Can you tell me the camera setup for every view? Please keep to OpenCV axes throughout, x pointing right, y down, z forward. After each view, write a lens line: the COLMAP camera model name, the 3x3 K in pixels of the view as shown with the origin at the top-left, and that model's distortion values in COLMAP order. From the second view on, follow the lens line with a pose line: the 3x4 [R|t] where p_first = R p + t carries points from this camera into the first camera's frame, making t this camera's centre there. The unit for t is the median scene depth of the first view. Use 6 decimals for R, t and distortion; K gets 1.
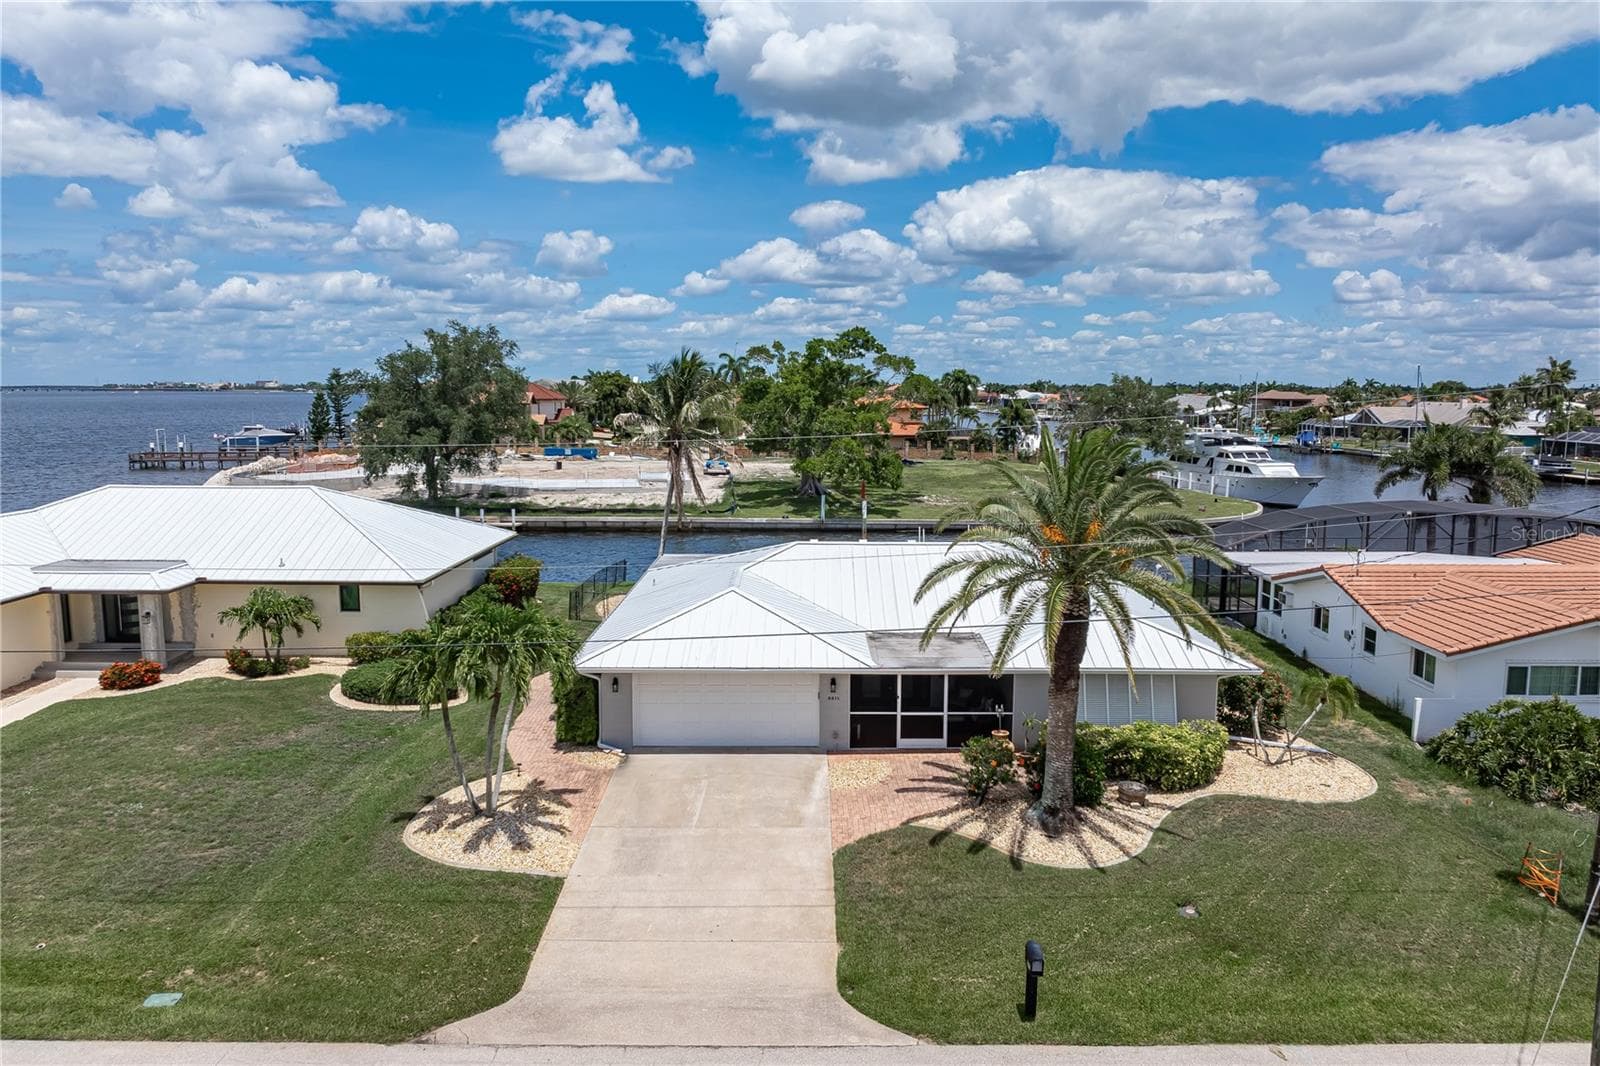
lens RADIAL K [[1129.5, 0, 828.7], [0, 1129.5, 534.4], [0, 0, 1]] dist [-0.016100, -0.000201]
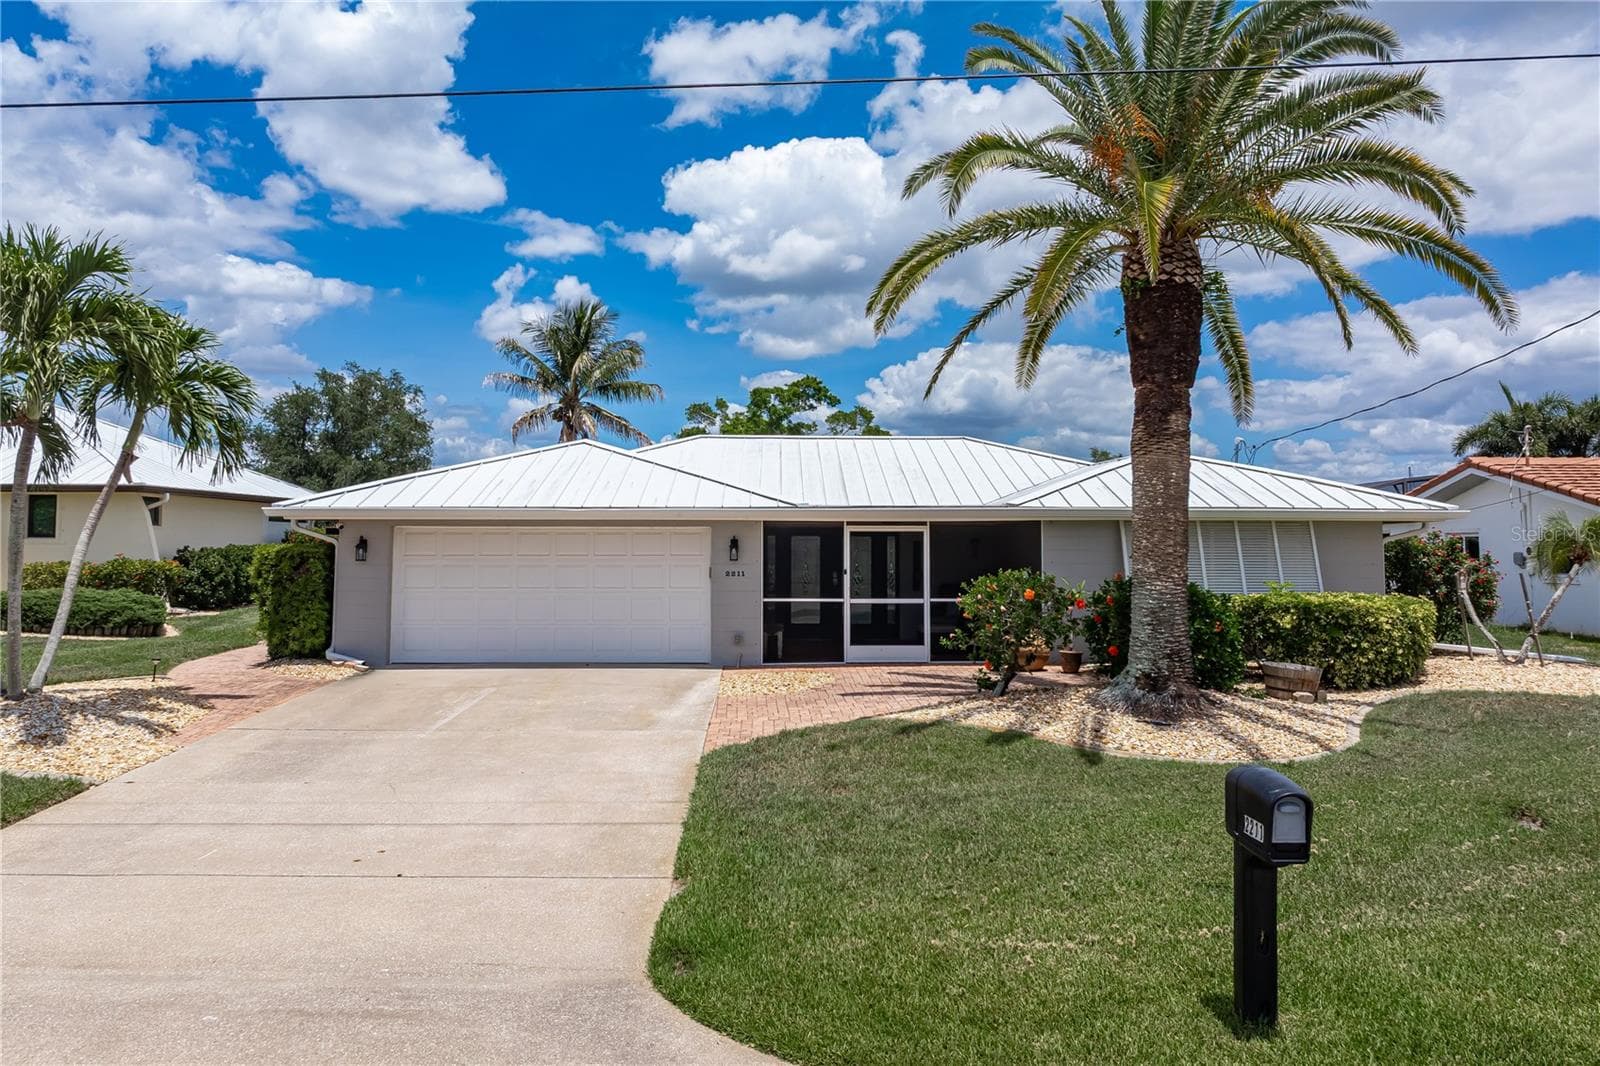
lens RADIAL K [[1131.8, 0, 789.6], [0, 1131.8, 497.3], [0, 0, 1]] dist [-0.023938, 0.006372]
pose [[0.999980, -0.006379, -0.000080, 0.032765], [0.006264, 0.984302, -0.176383, 0.207724], [0.001204, 0.176379, 0.984322, 0.412912]]
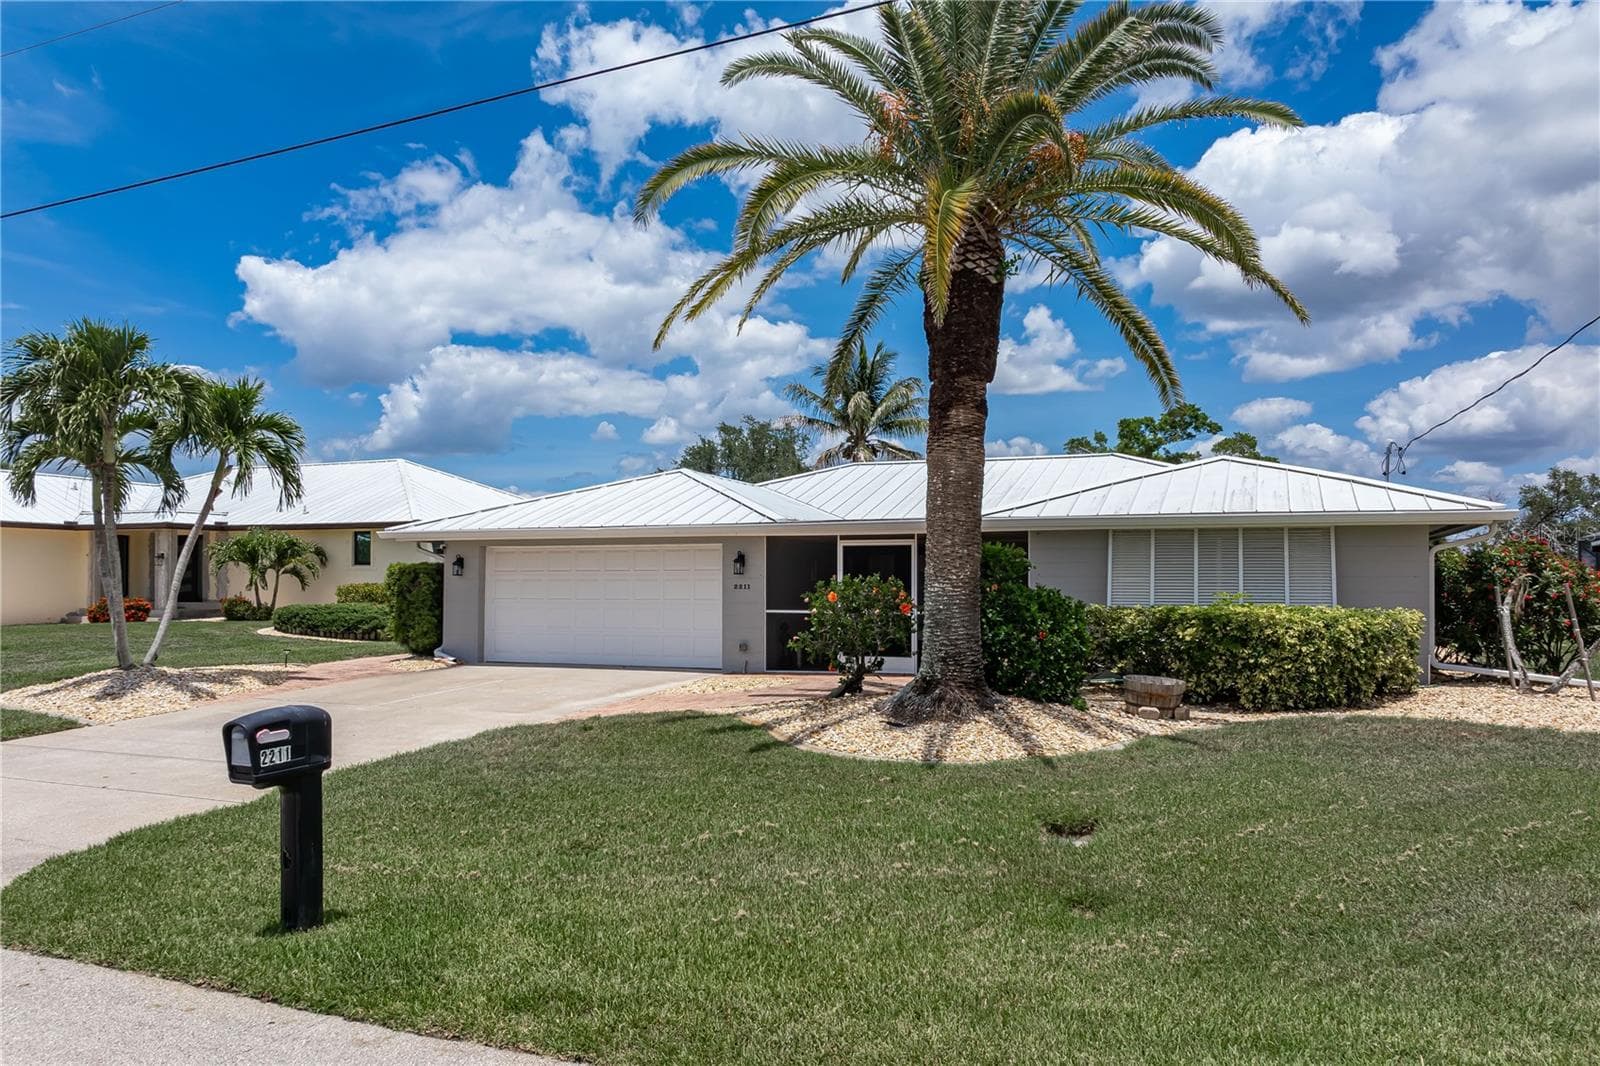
lens RADIAL K [[1105.7, 0, 837.3], [0, 1105.7, 592.1], [0, 0, 1]] dist [-0.001889, -0.075392]
pose [[0.928025, -0.004362, -0.372493, 0.280477], [-0.044045, 0.991633, -0.121346, 0.218550], [0.369905, 0.129019, 0.920068, 0.449797]]
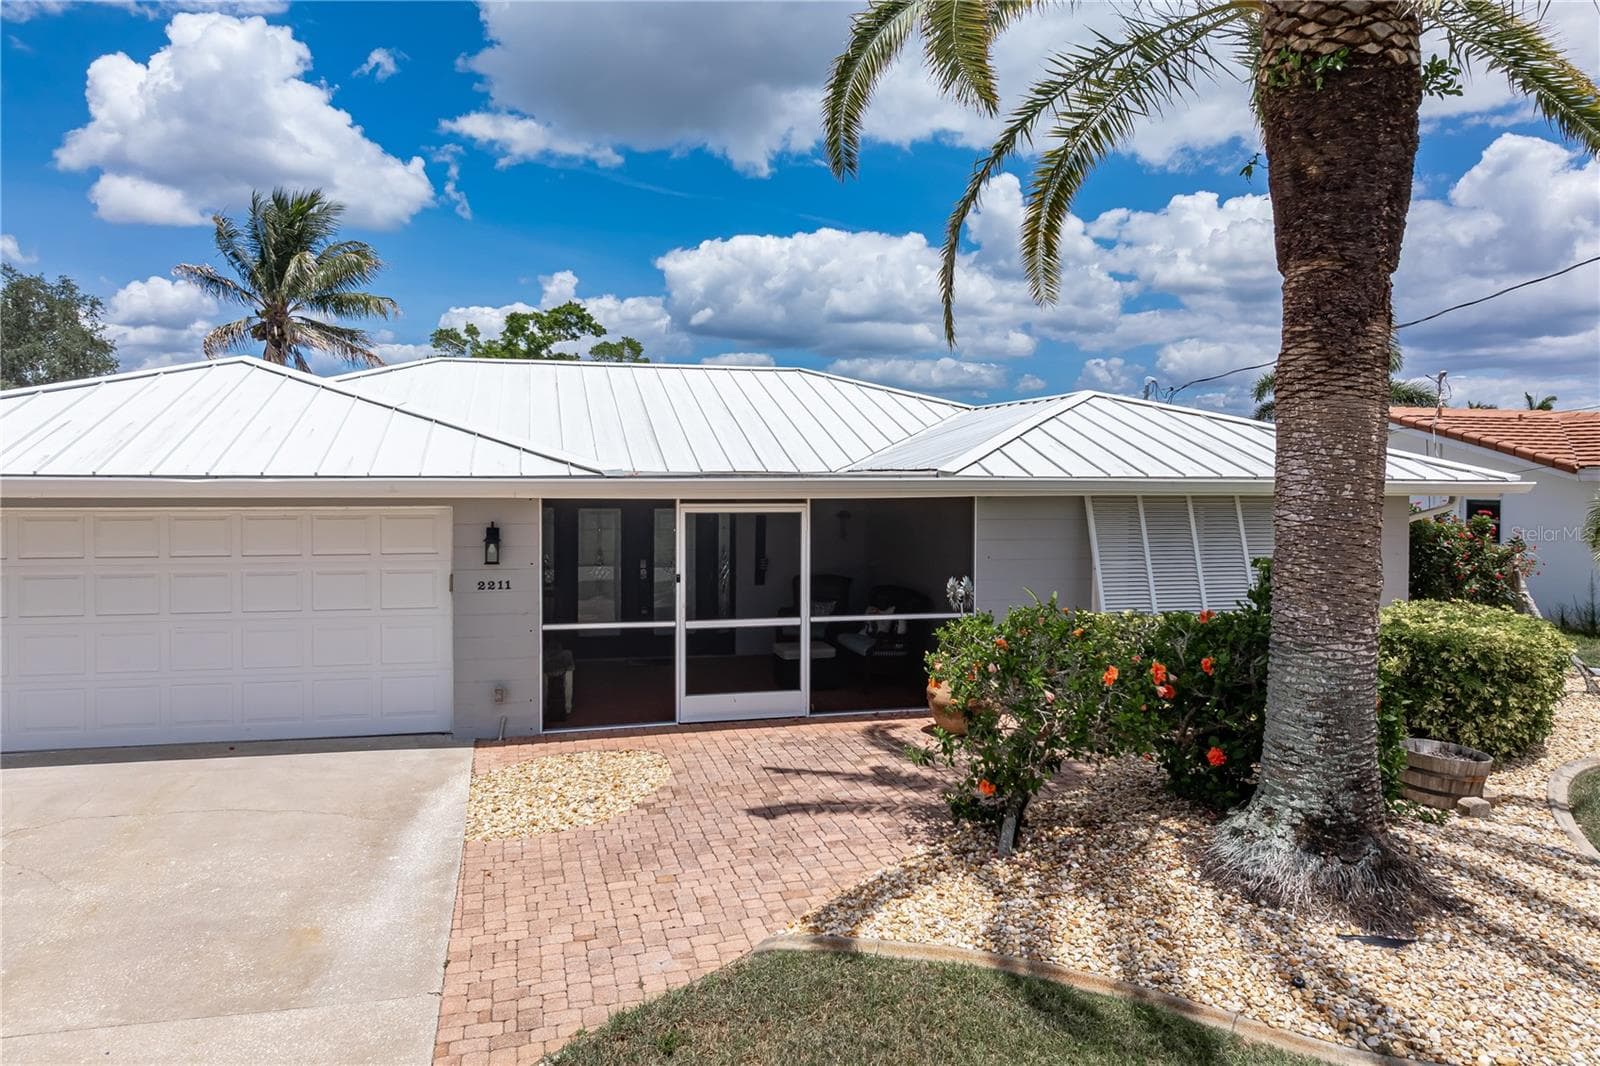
lens RADIAL K [[1097.9, 0, 798.7], [0, 1097.9, 510.9], [0, 0, 1]] dist [-0.025682, 0.000949]
pose [[0.974221, -0.011585, 0.225296, 0.020031], [0.035135, 0.994286, -0.100803, 0.158349], [-0.222841, 0.106120, 0.969062, 0.642496]]
